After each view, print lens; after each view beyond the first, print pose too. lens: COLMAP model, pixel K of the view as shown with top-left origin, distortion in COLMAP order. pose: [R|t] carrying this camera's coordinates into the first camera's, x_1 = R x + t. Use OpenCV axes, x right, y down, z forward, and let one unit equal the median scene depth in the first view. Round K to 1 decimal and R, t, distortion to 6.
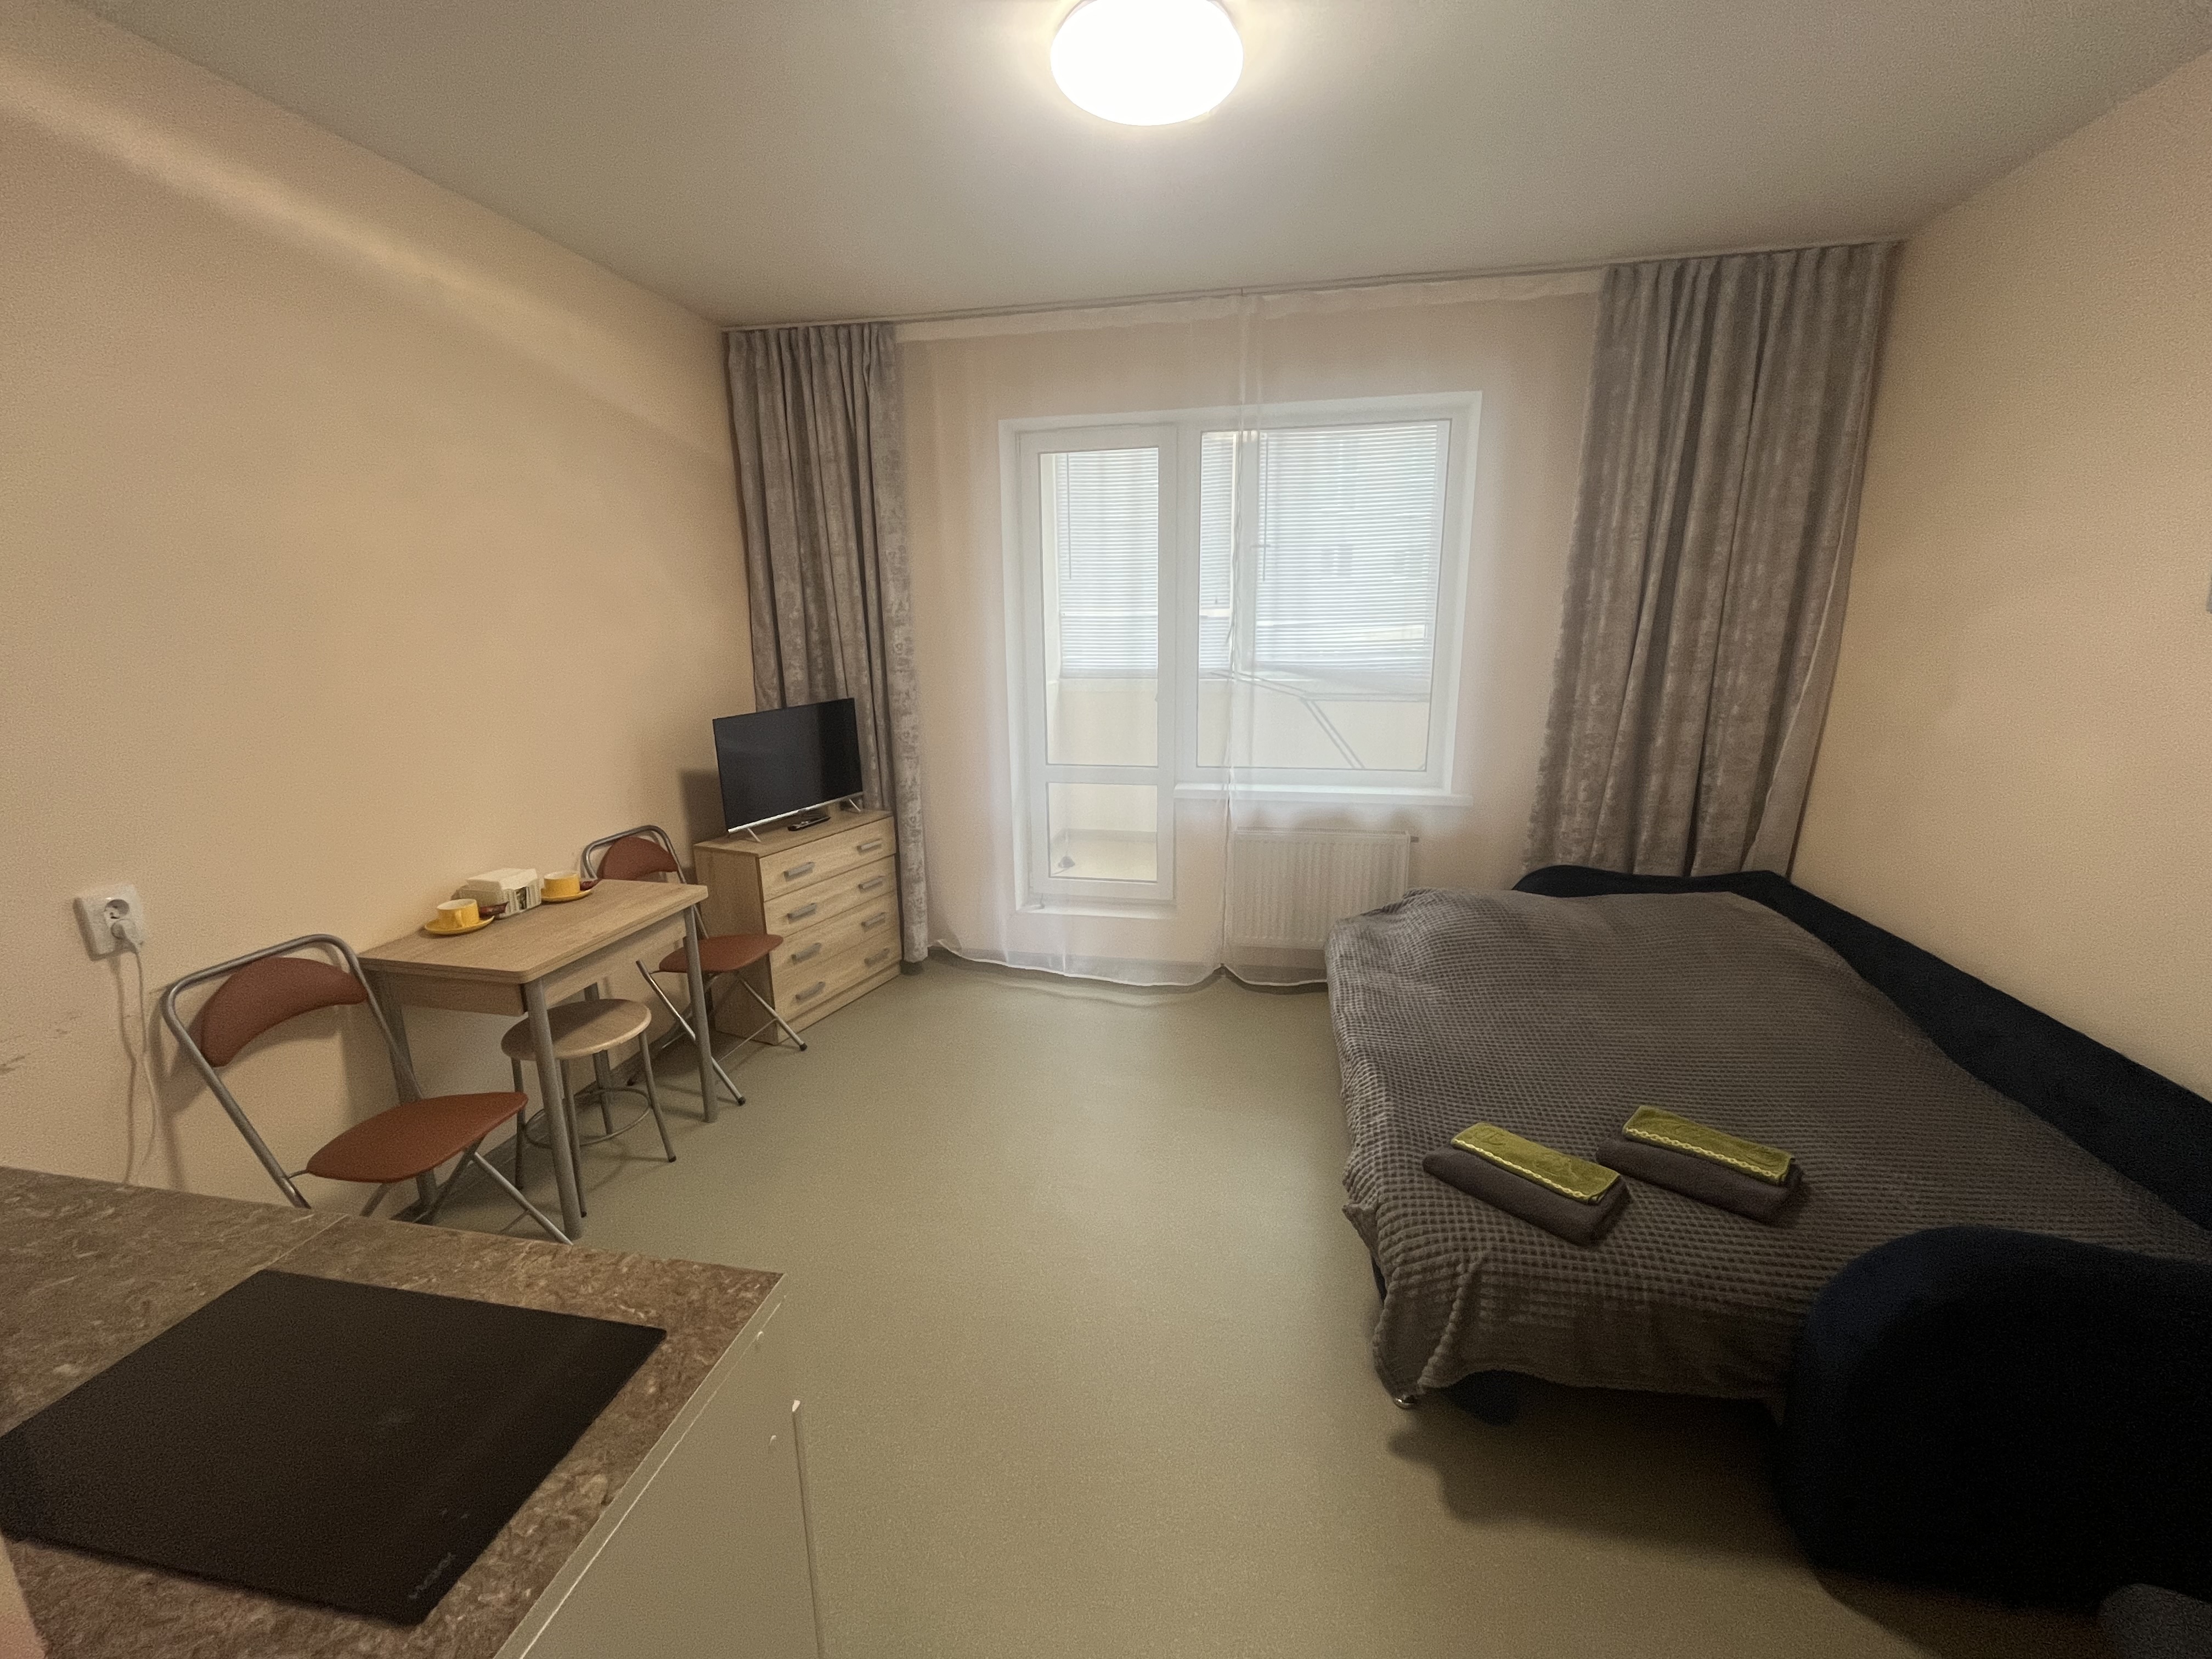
lens RADIAL K [[900.4, 0, 1099.6], [0, 900.4, 830.8], [0, 0, 1]] dist [-0.003493, -0.000048]
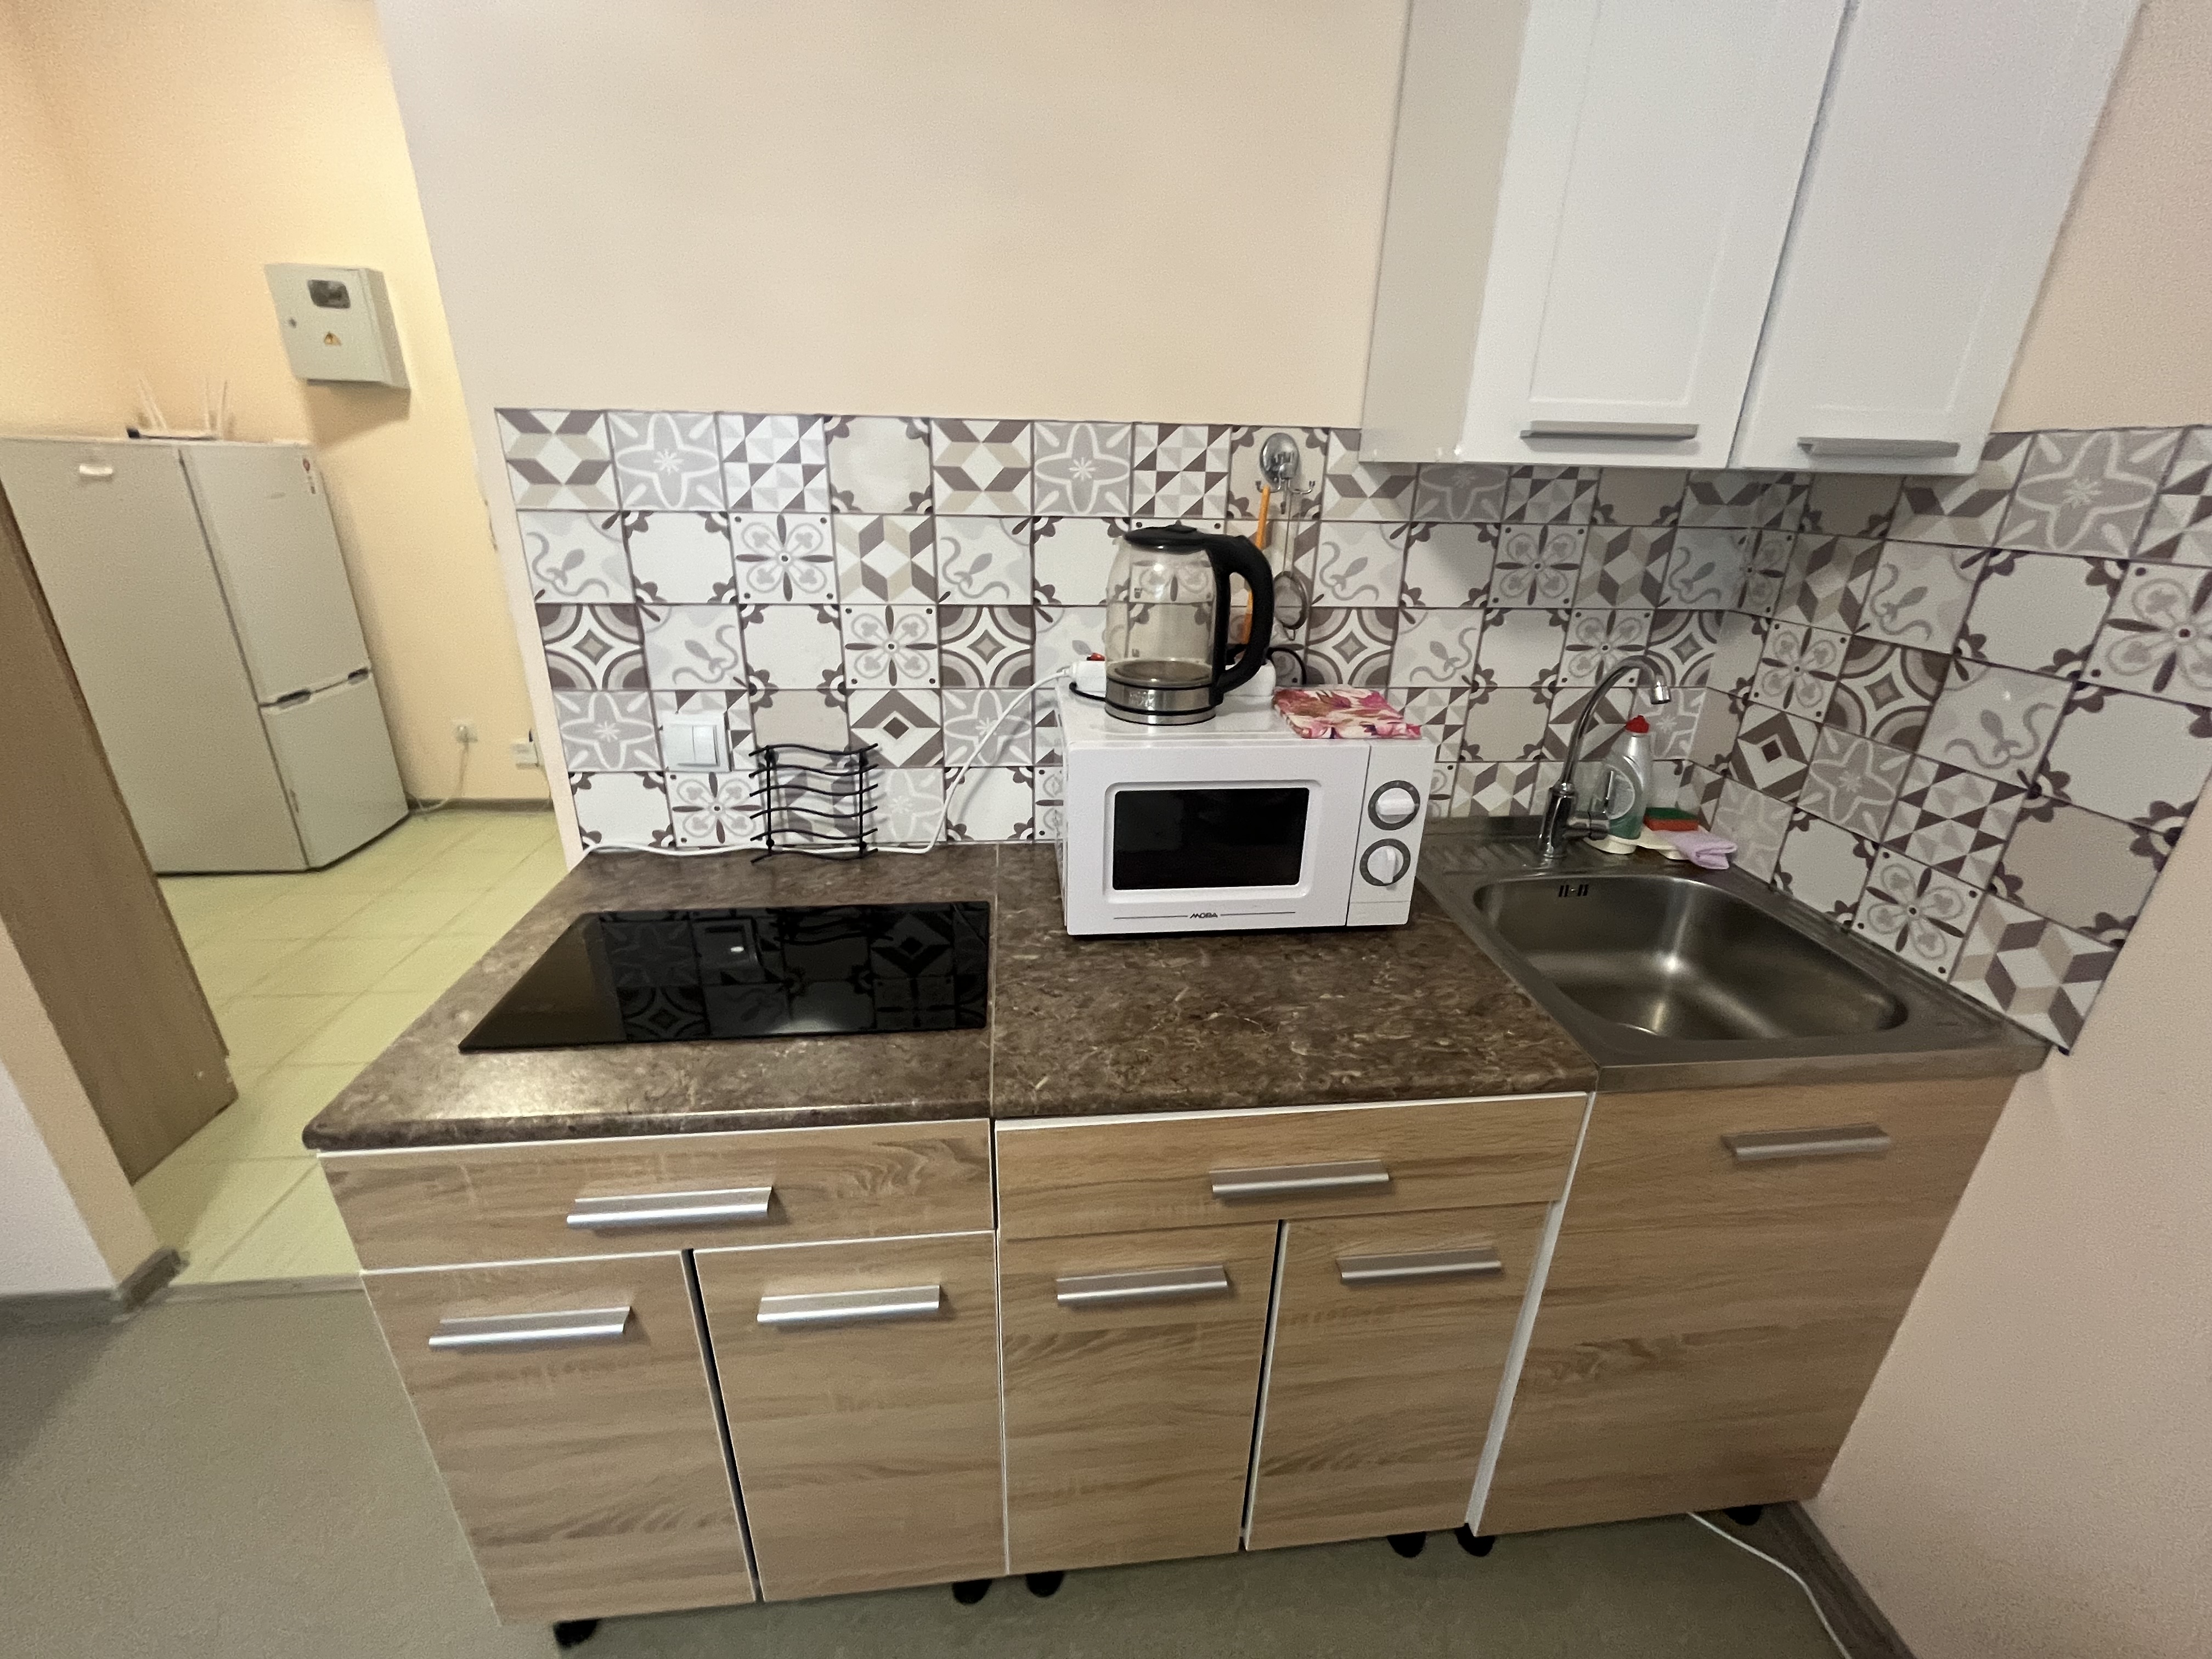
lens RADIAL K [[900.4, 0, 1114.9], [0, 900.4, 833.4], [0, 0, 1]] dist [-0.003493, -0.000048]
pose [[-0.961136, 0.099605, -0.257482, -0.281409], [-0.070425, 0.813336, 0.577516, -0.067431], [0.266942, 0.573204, -0.774712, 0.542346]]
